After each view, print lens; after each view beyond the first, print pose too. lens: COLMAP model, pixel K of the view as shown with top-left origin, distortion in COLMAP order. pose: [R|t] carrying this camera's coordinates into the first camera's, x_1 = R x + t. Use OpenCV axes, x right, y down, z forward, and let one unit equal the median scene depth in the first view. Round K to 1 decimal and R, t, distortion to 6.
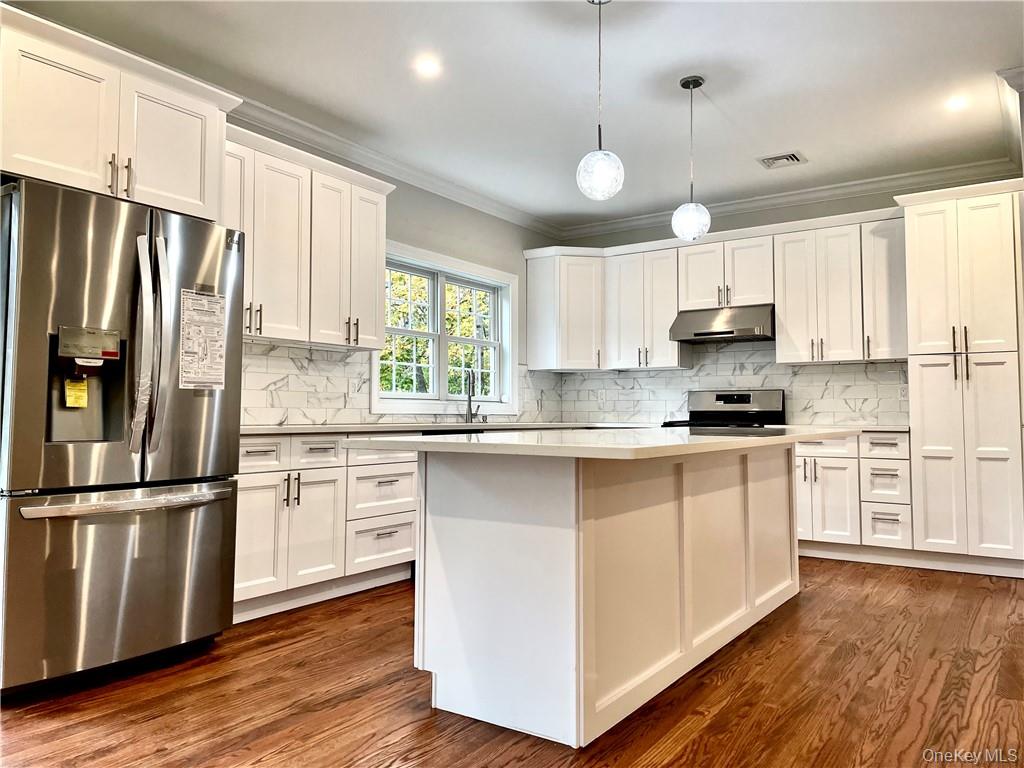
lens RADIAL K [[769.2, 0, 514.4], [0, 769.2, 375.3], [0, 0, 1]] dist [0.093026, -0.121668]
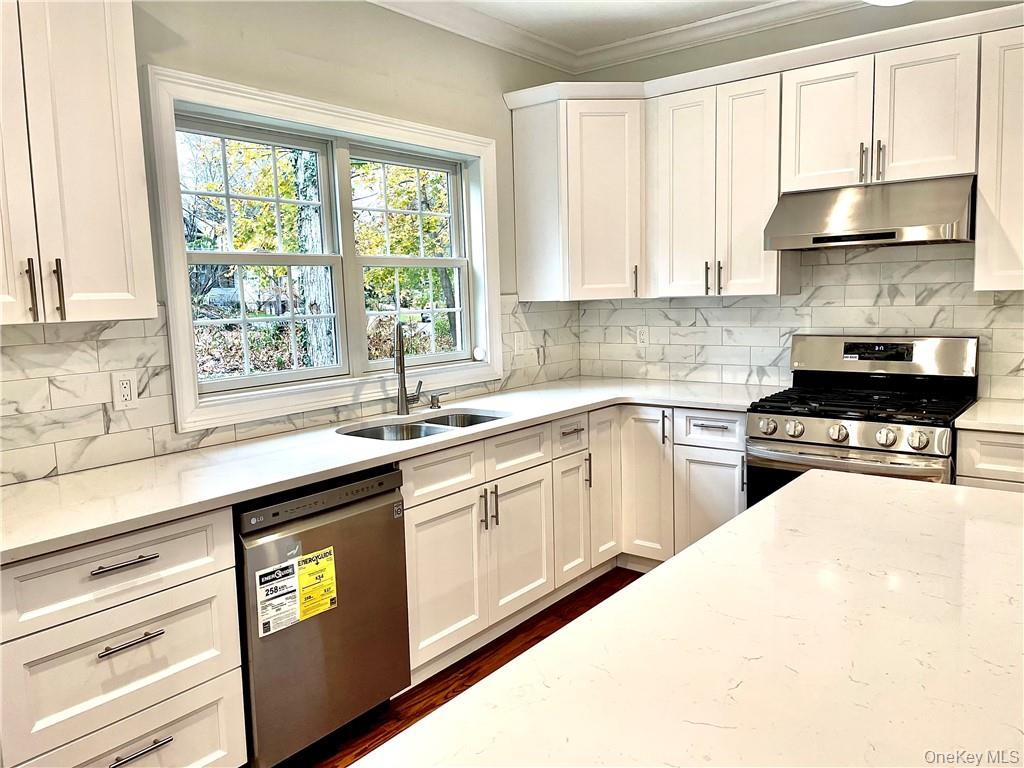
lens RADIAL K [[769.2, 0, 514.4], [0, 769.2, 375.3], [0, 0, 1]] dist [0.093026, -0.121668]
pose [[0.997253, -0.023174, -0.070358, 0.075830], [0.034503, 0.985798, 0.164355, -0.067482], [0.065550, -0.166331, 0.983889, 0.534535]]
